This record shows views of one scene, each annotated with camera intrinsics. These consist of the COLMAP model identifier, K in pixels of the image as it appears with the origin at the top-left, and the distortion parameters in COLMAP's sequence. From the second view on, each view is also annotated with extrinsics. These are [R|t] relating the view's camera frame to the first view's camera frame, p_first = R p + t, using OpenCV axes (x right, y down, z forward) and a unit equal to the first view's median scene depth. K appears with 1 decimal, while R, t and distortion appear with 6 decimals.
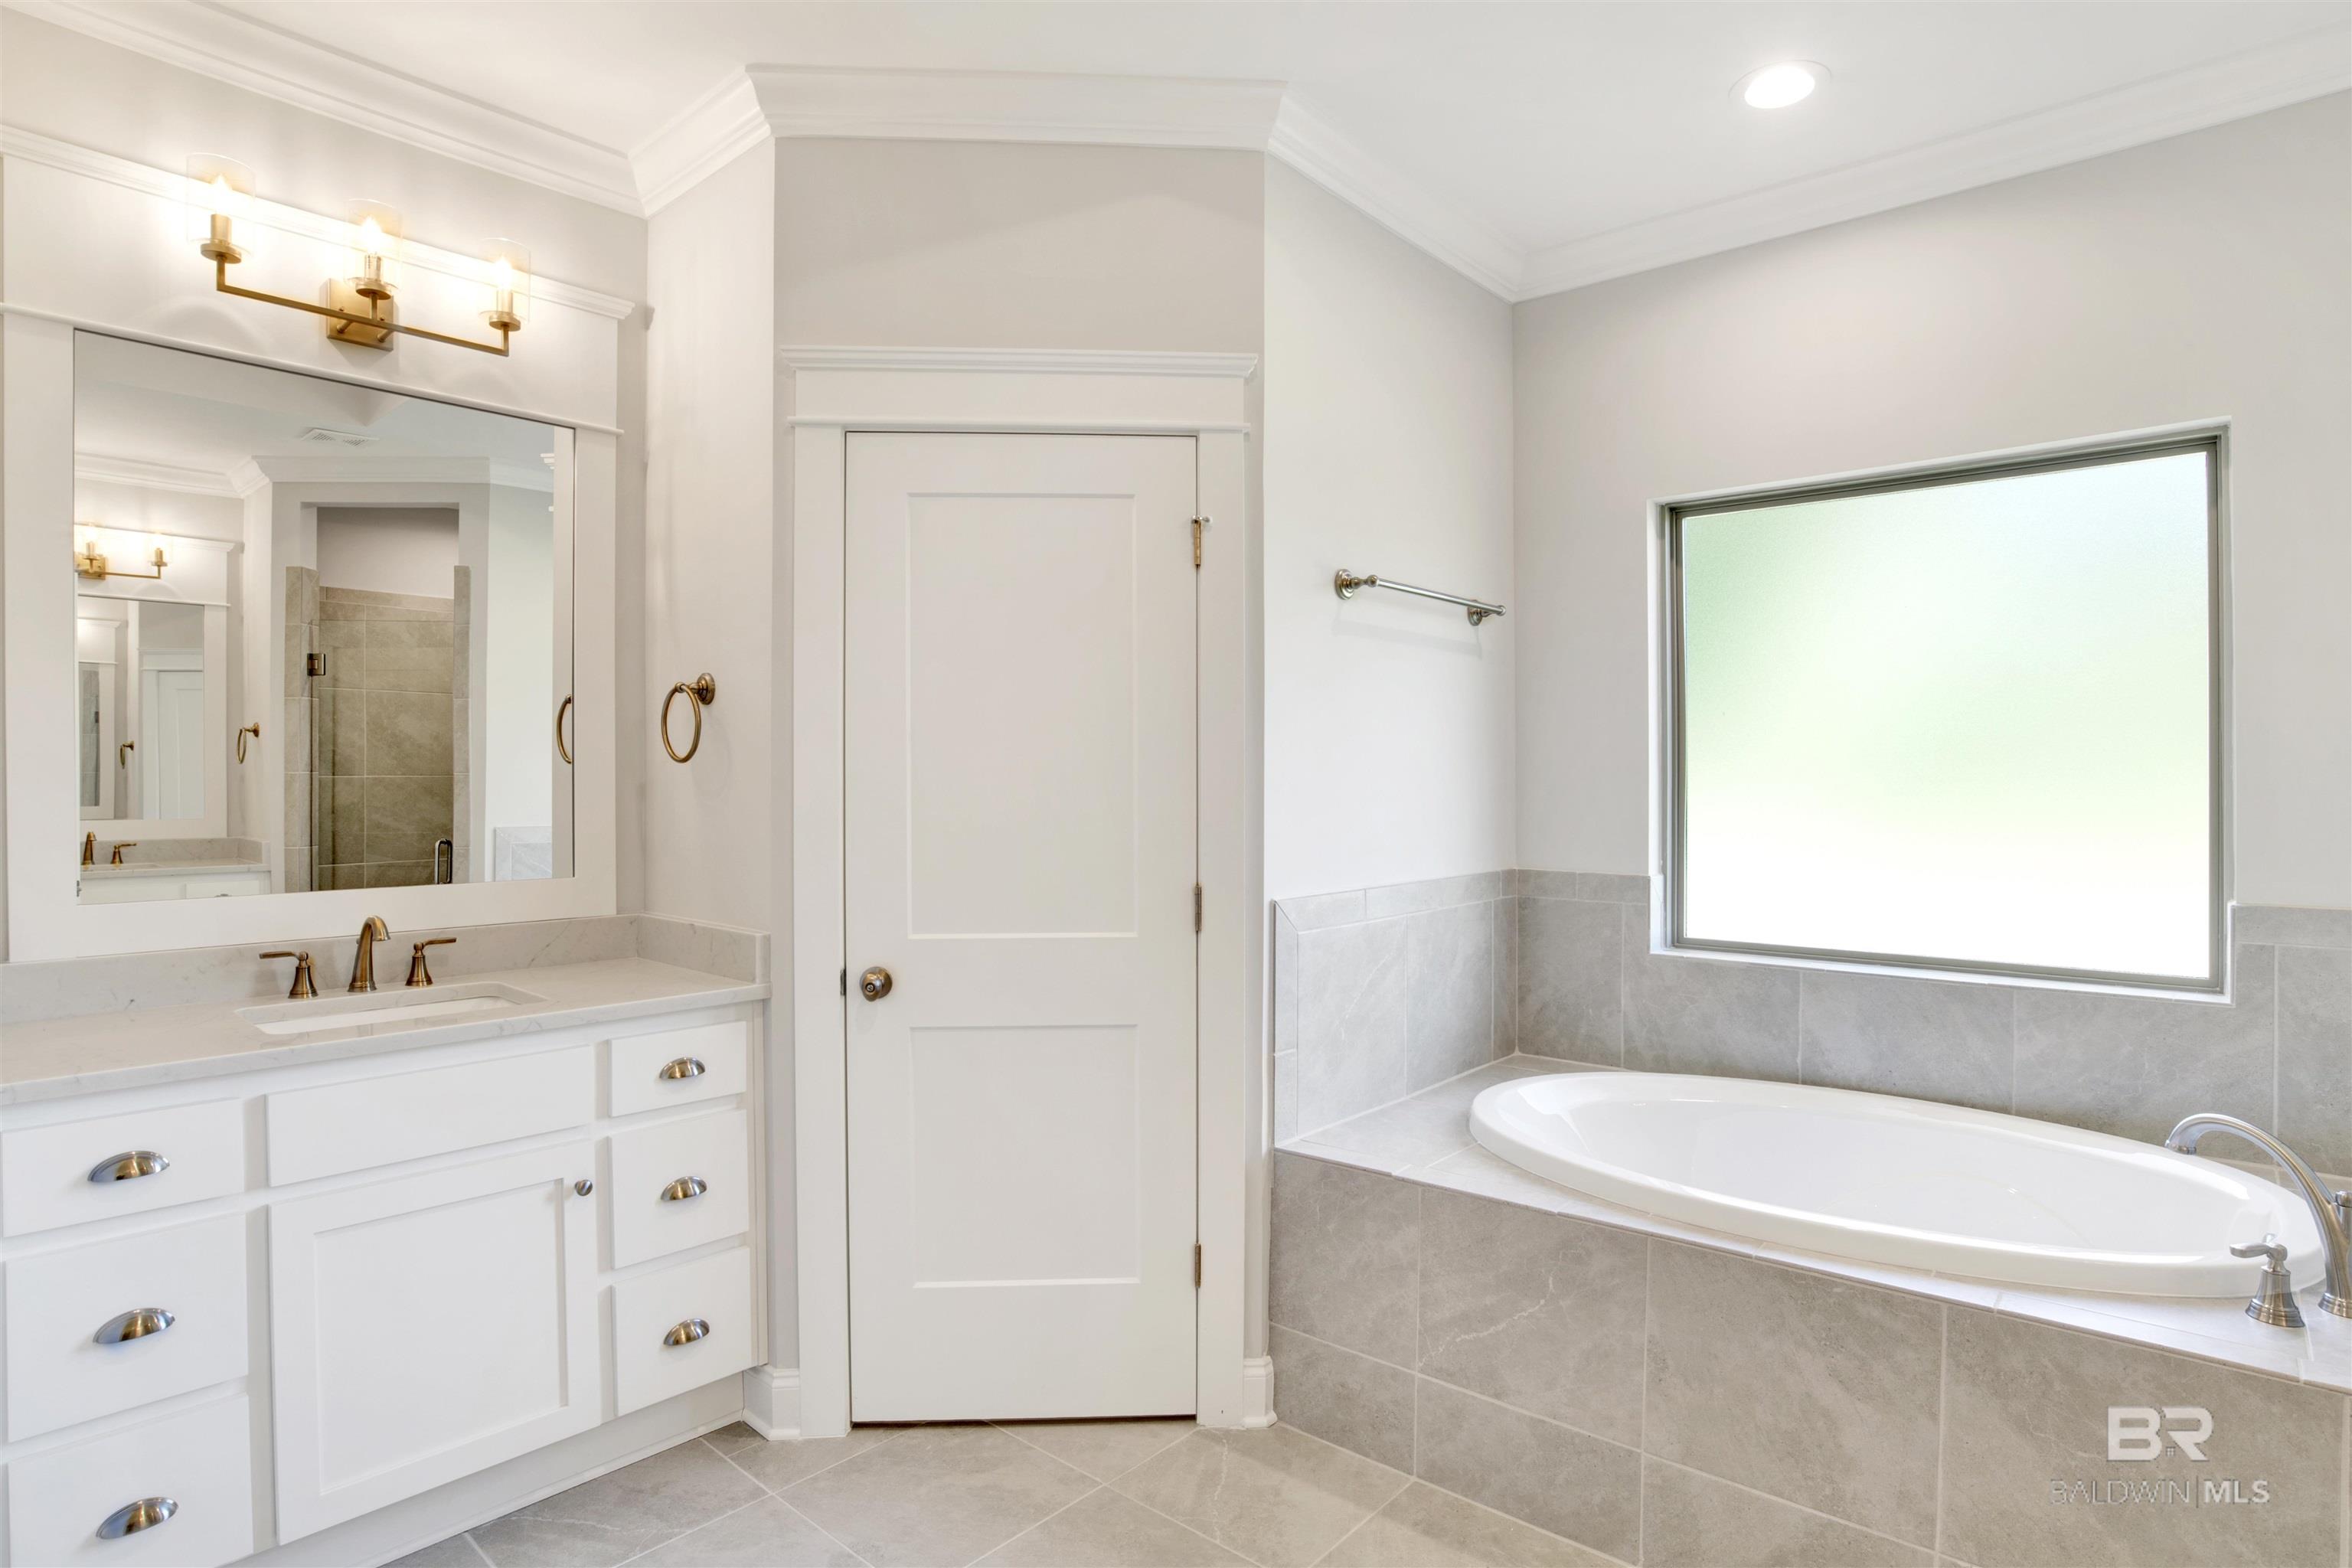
lens RADIAL K [[1245.1, 0, 1164.9], [0, 1245.1, 789.1], [0, 0, 1]] dist [-0.056612, 0.017447]
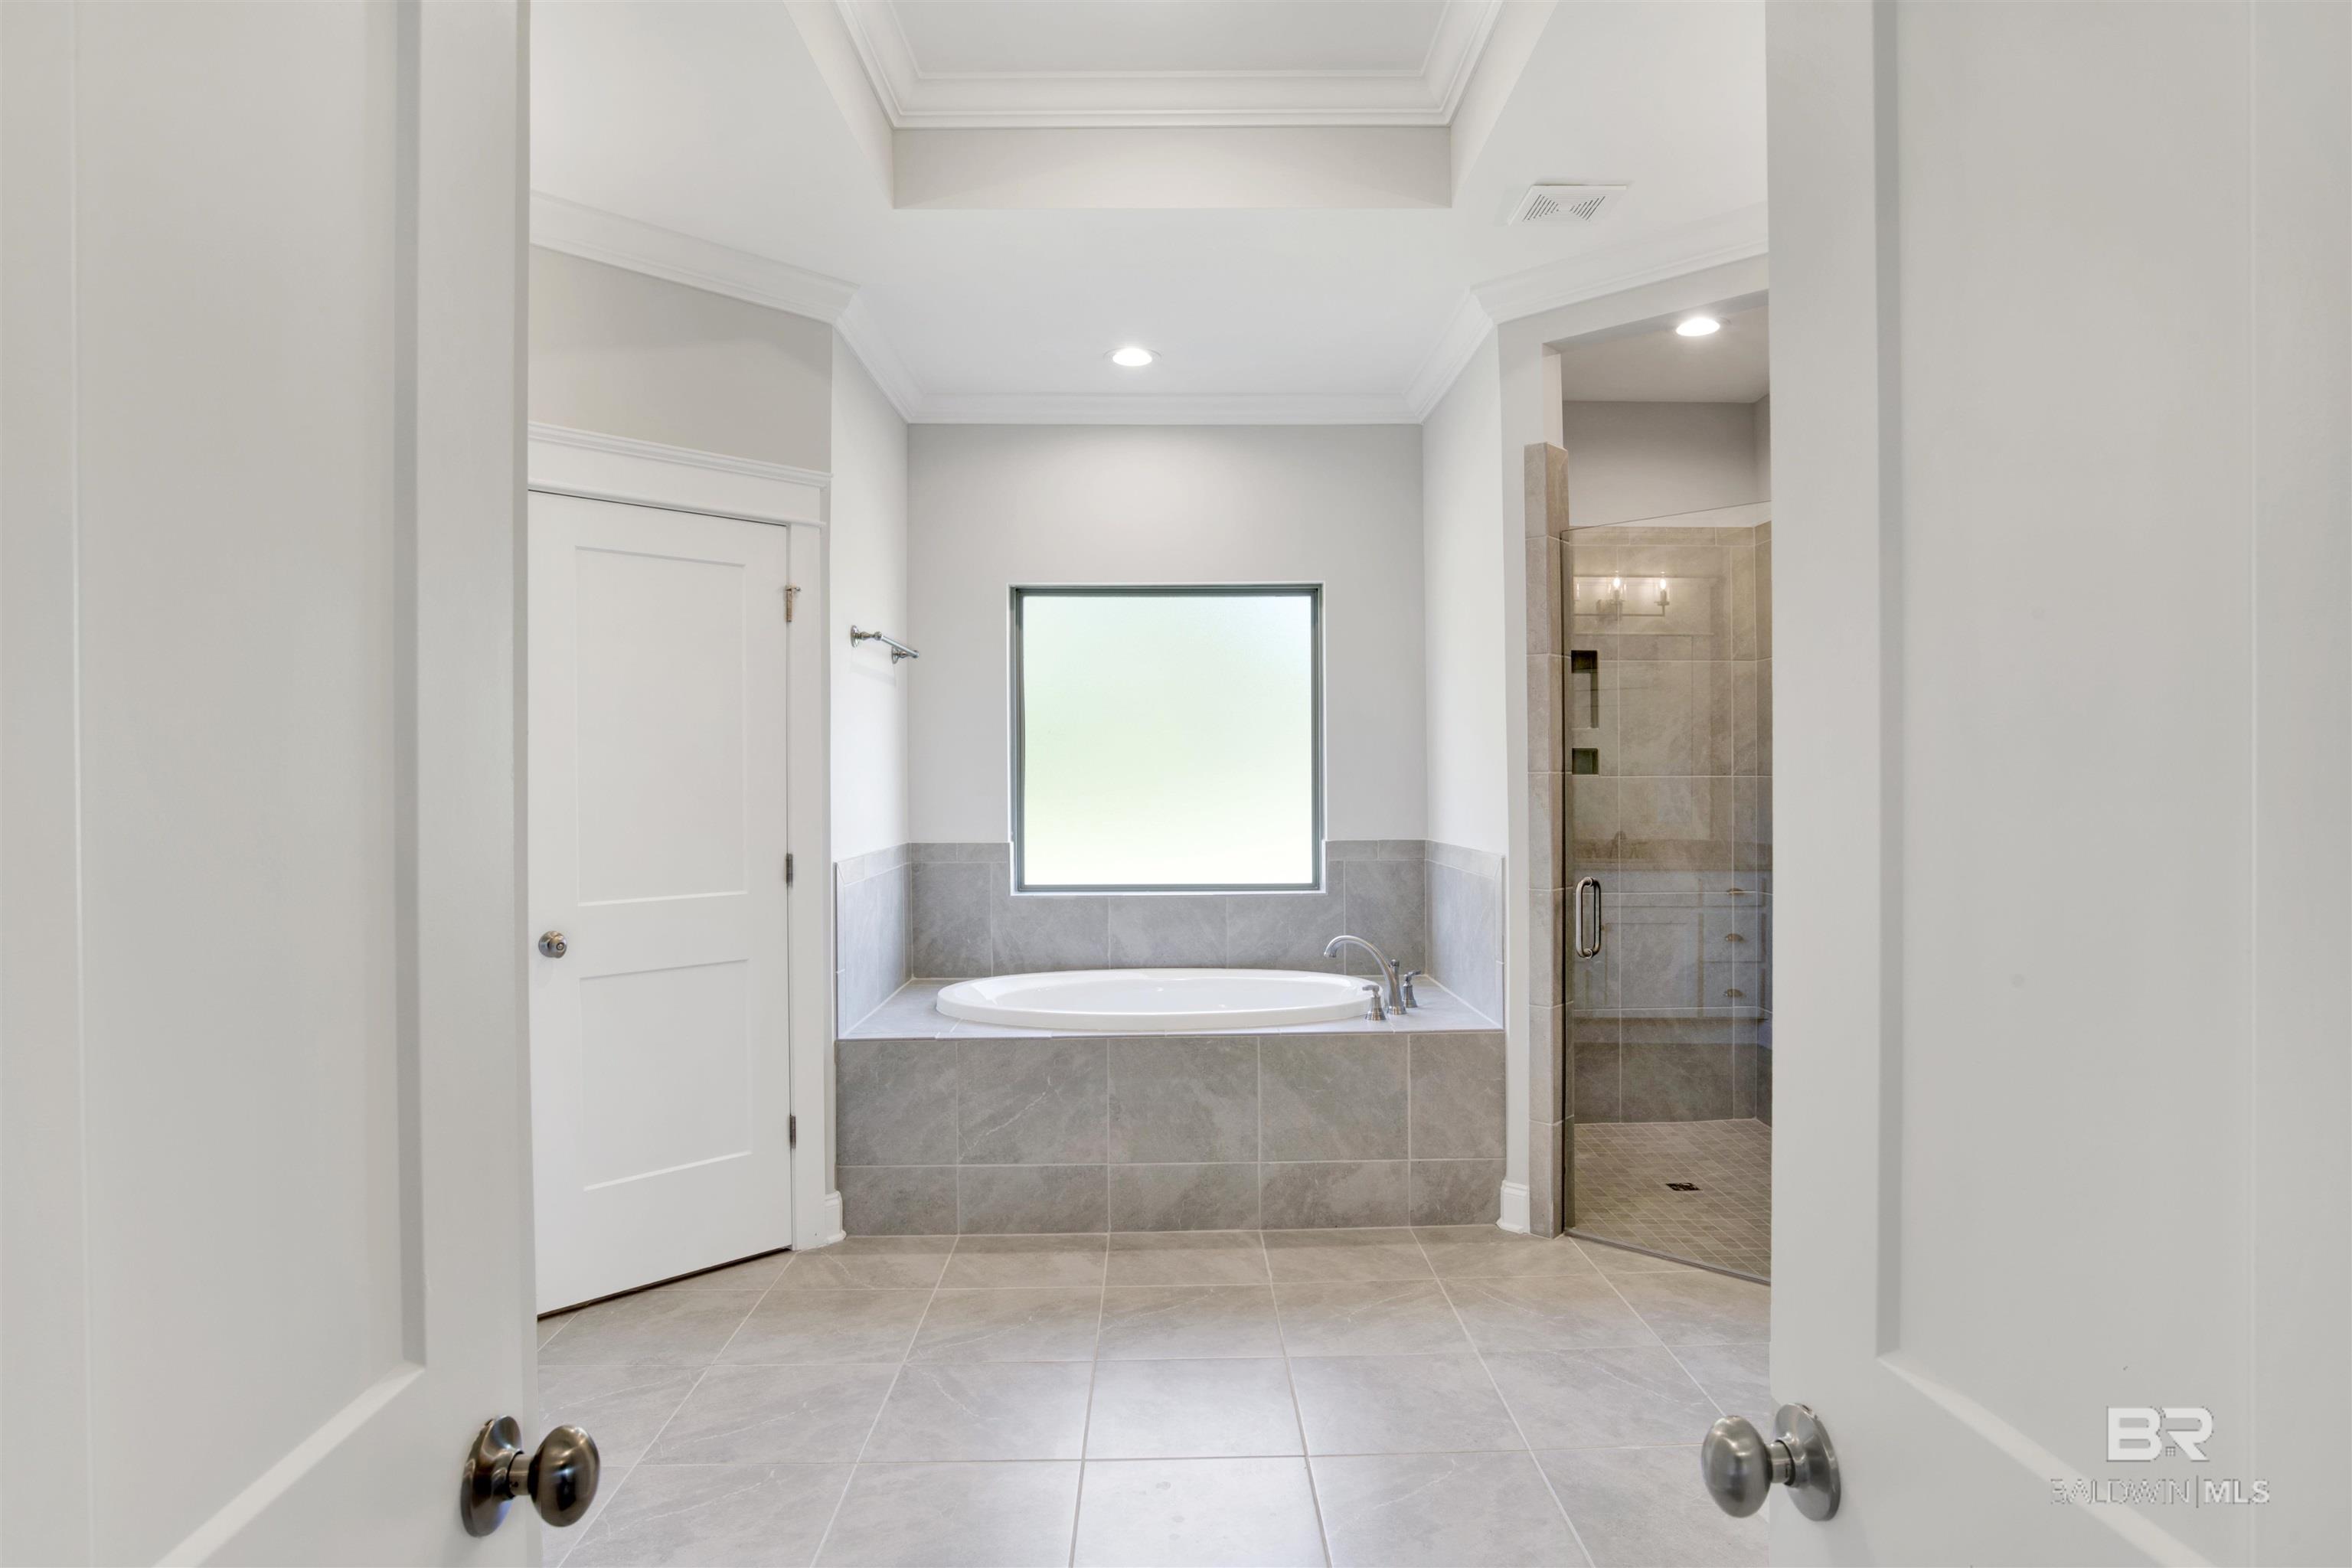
lens RADIAL K [[1350.3, 0, 1184.5], [0, 1350.3, 789.9], [0, 0, 1]] dist [0.004758, 0.001411]
pose [[0.745175, -0.009907, 0.666795, -0.647977], [0.009626, 0.999945, 0.004100, 0.005186], [-0.666800, 0.003363, 0.745230, -0.406623]]
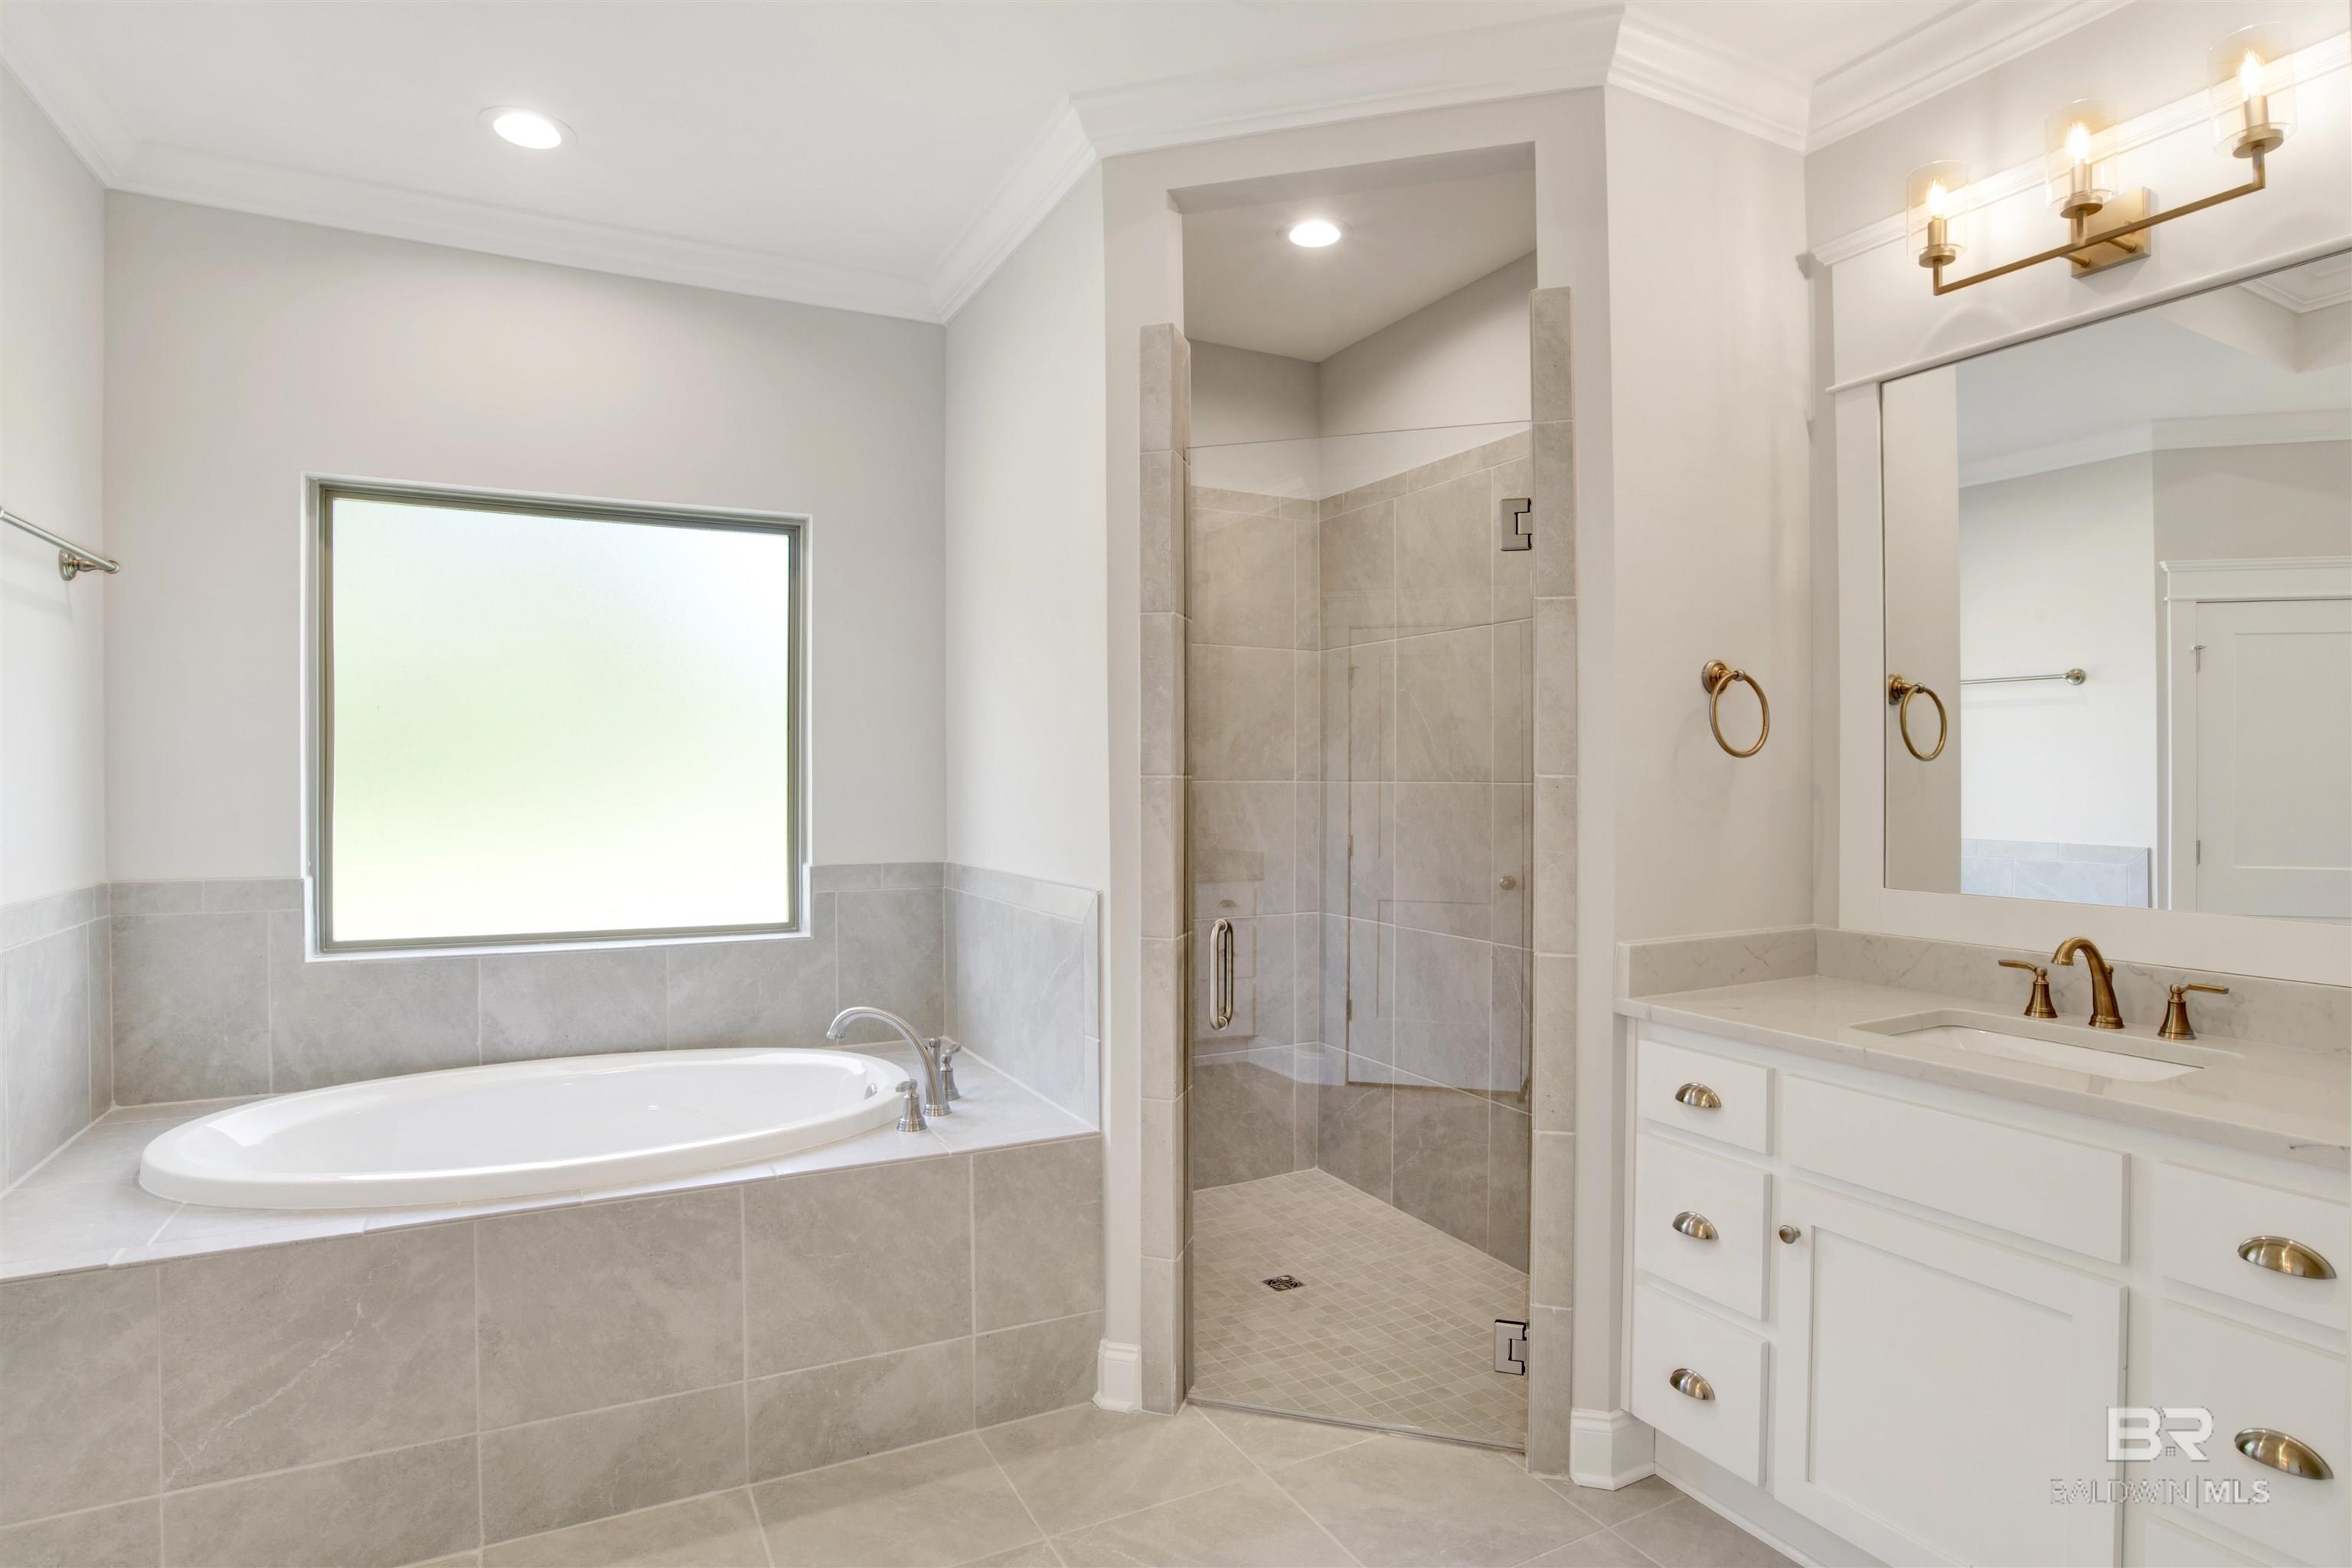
lens RADIAL K [[1245.1, 0, 1216.4], [0, 1245.1, 784.3], [0, 0, 1]] dist [-0.056612, 0.017447]
pose [[0.350659, -0.004473, 0.936492, -0.274243], [0.003468, 0.999988, 0.003478, -0.001442], [-0.936497, 0.002028, 0.350671, 0.050481]]
